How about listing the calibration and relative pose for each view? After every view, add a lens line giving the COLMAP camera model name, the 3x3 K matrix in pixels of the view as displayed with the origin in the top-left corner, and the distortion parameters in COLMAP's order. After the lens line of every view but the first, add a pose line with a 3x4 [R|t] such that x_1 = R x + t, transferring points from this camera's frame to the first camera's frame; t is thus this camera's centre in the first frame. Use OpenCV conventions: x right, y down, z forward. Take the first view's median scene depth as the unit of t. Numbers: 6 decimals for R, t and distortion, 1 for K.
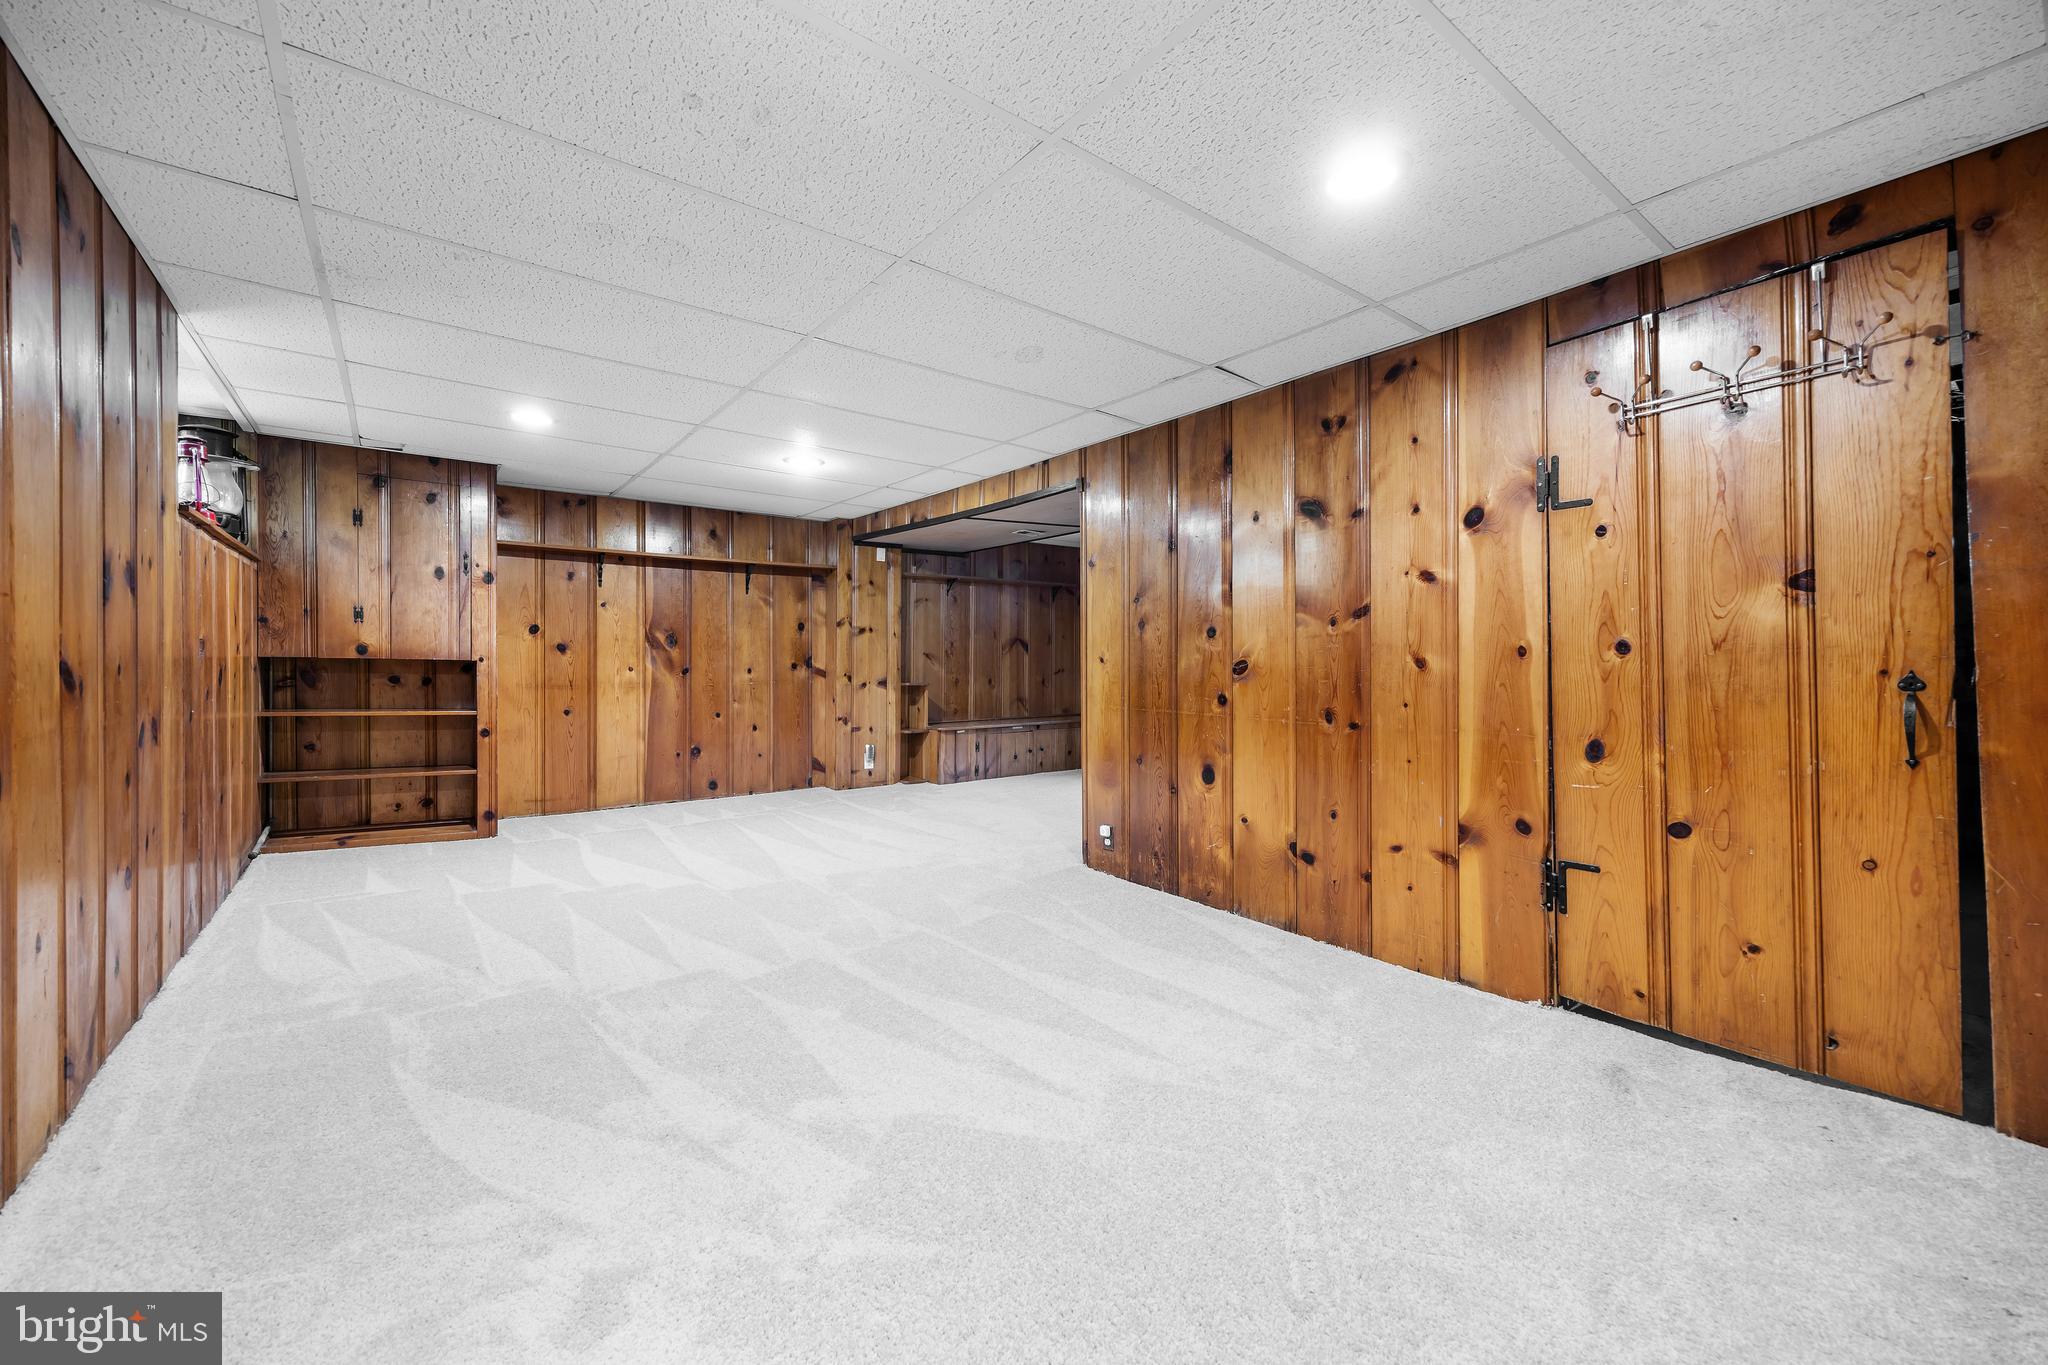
lens RADIAL K [[783.0, 0, 1006.7], [0, 783.0, 670.3], [0, 0, 1]] dist [-0.005706, 0.000847]
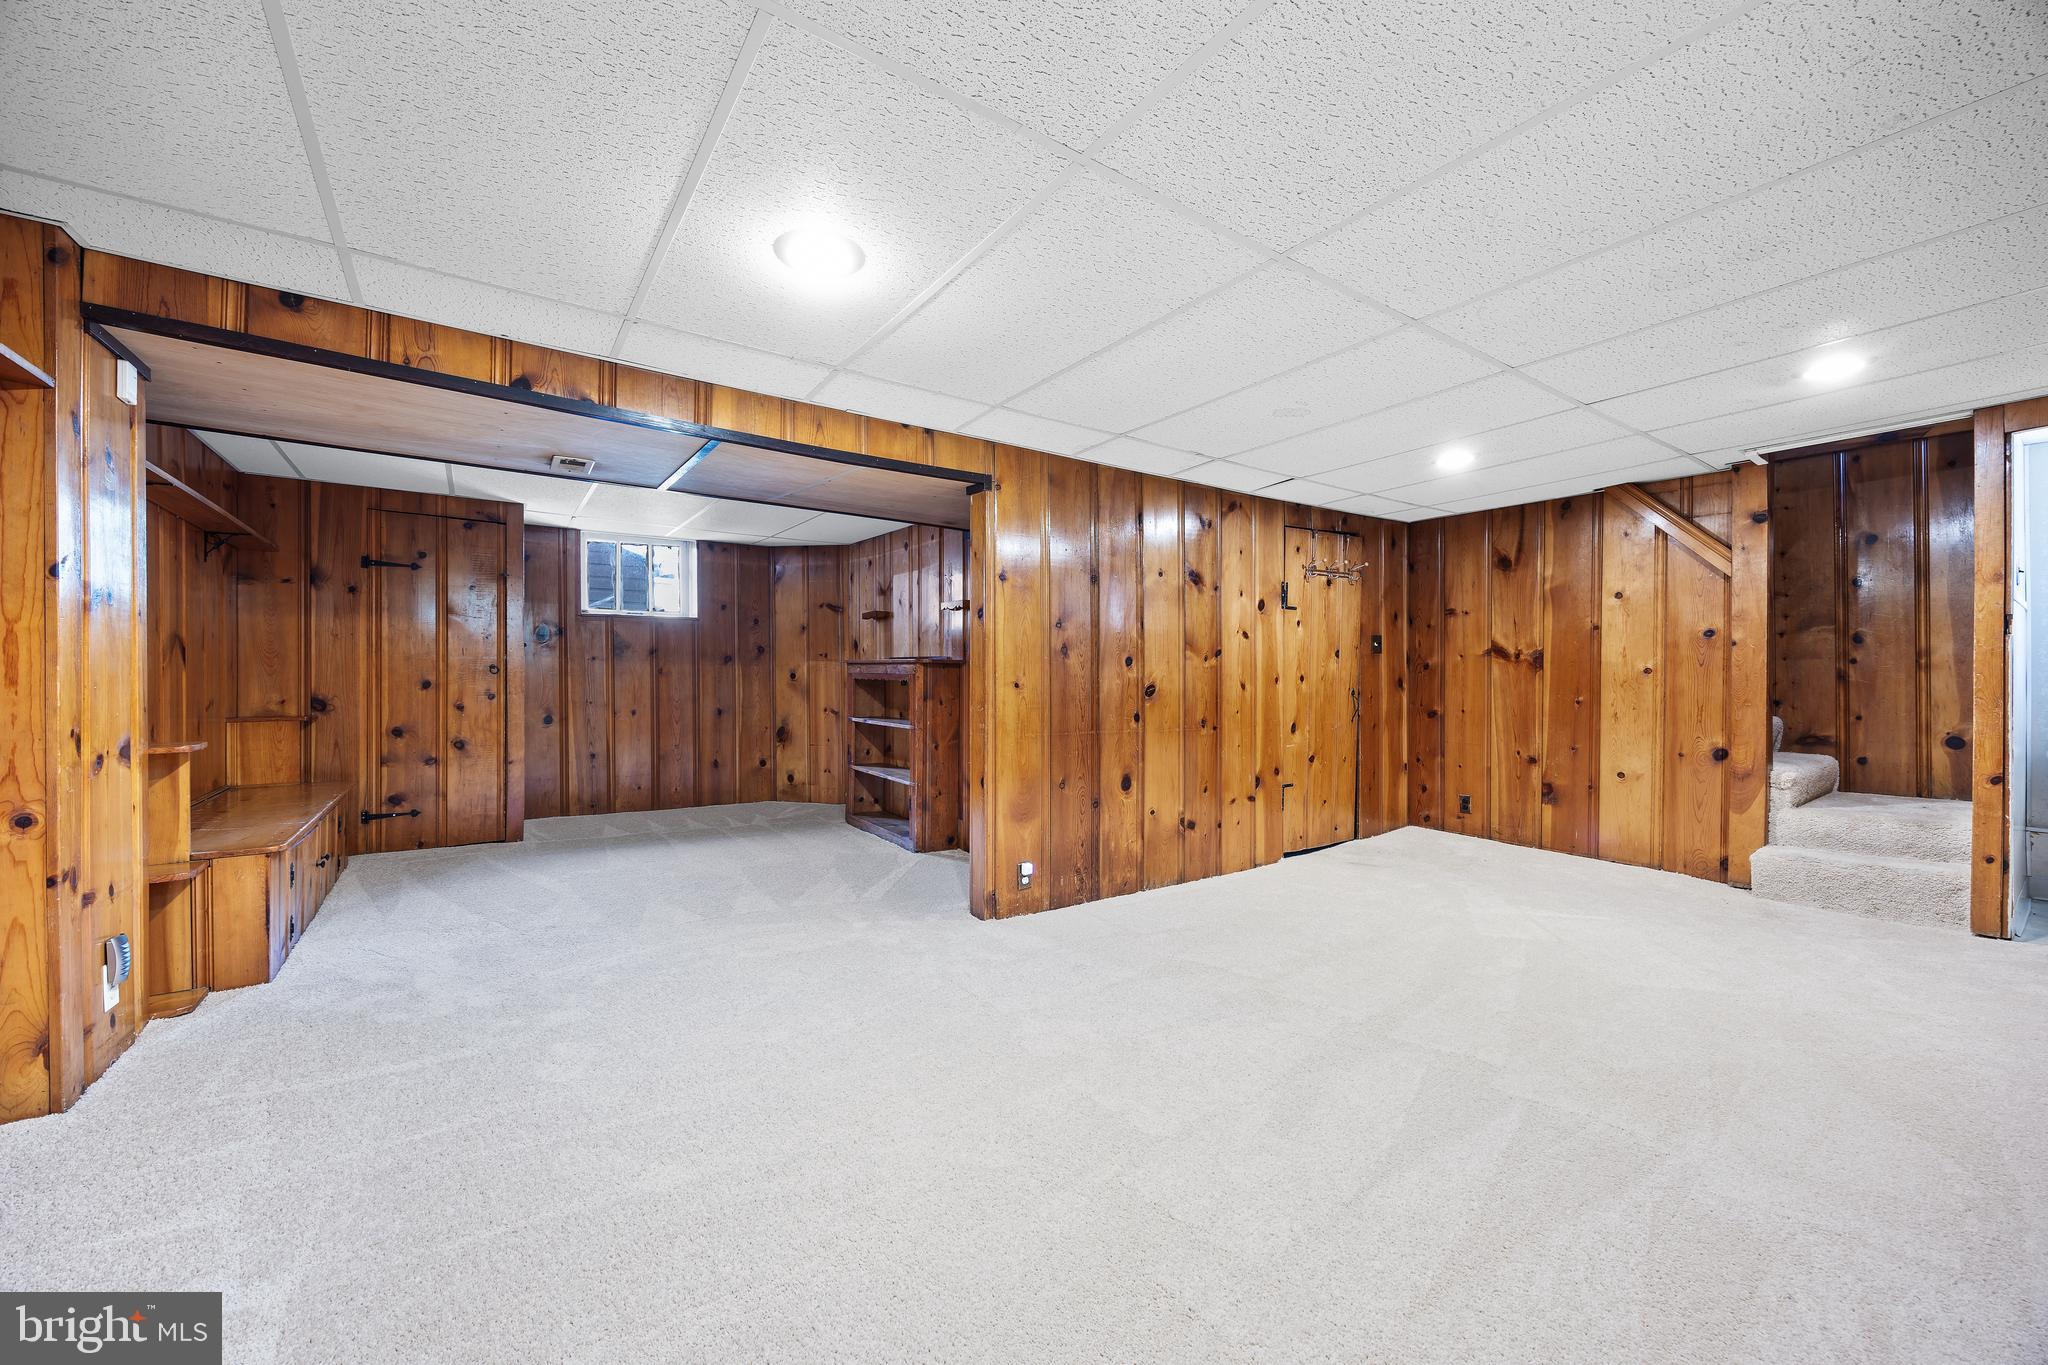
lens RADIAL K [[783.0, 0, 1013.5], [0, 783.0, 683.2], [0, 0, 1]] dist [-0.005706, 0.000847]
pose [[0.045288, -0.006390, 0.998954, -0.904865], [0.009198, 0.999940, 0.005980, -0.023368], [-0.998932, 0.008918, 0.045344, 1.097240]]
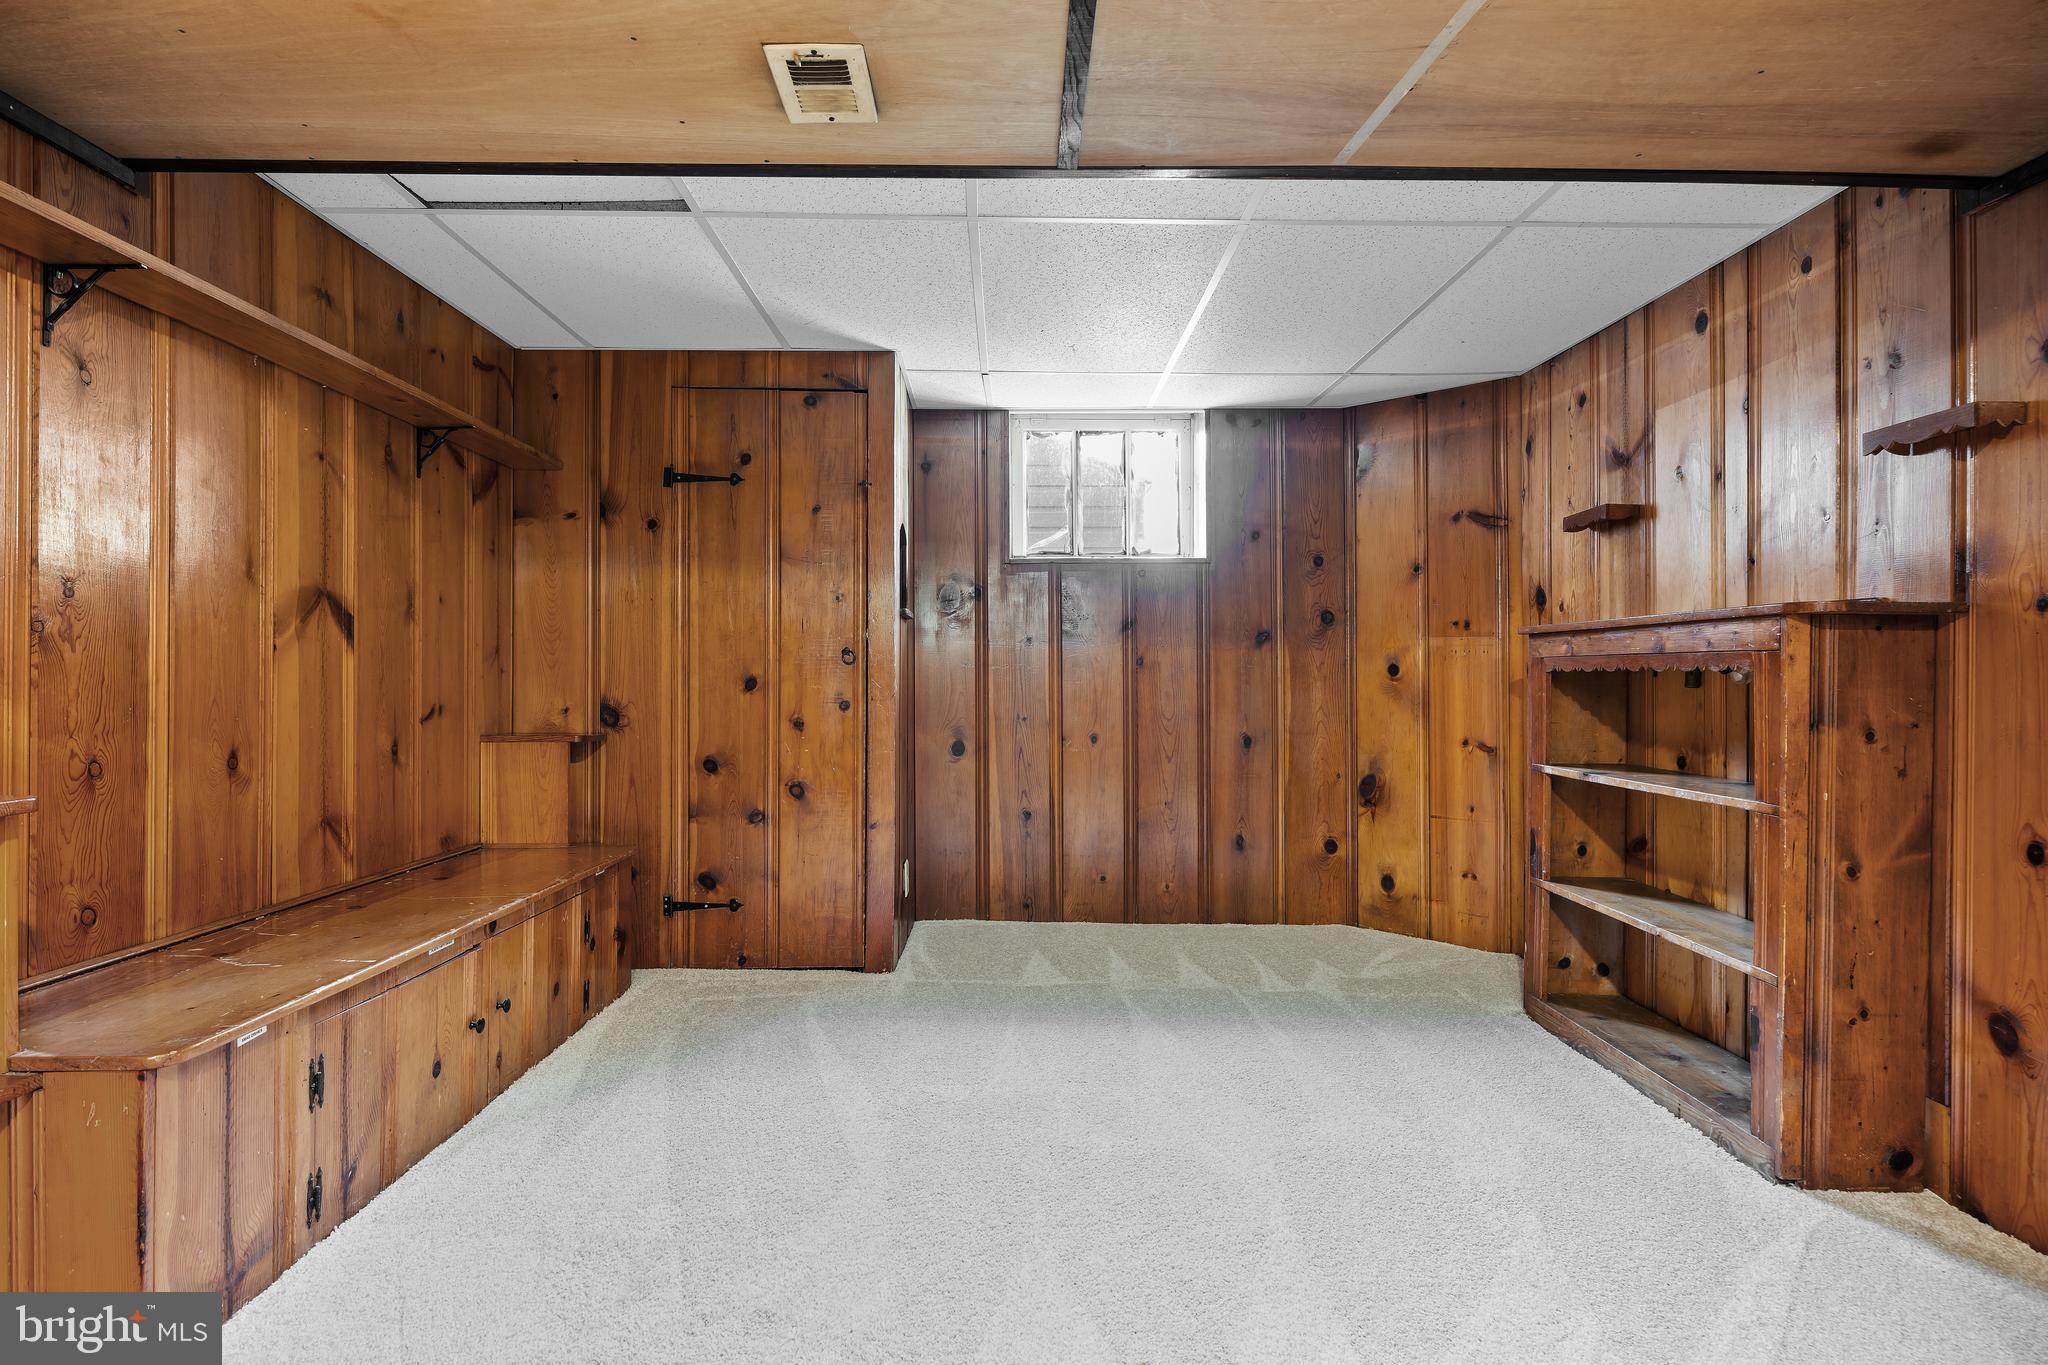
lens RADIAL K [[1088.6, 0, 1027.9], [0, 1088.6, 690.4], [0, 0, 1]] dist [-0.000622, -0.000529]
pose [[0.588442, -0.001722, 0.808538, -0.312380], [0.007455, 0.999967, -0.003295, -0.009711], [-0.808505, 0.007966, 0.588435, 1.314295]]
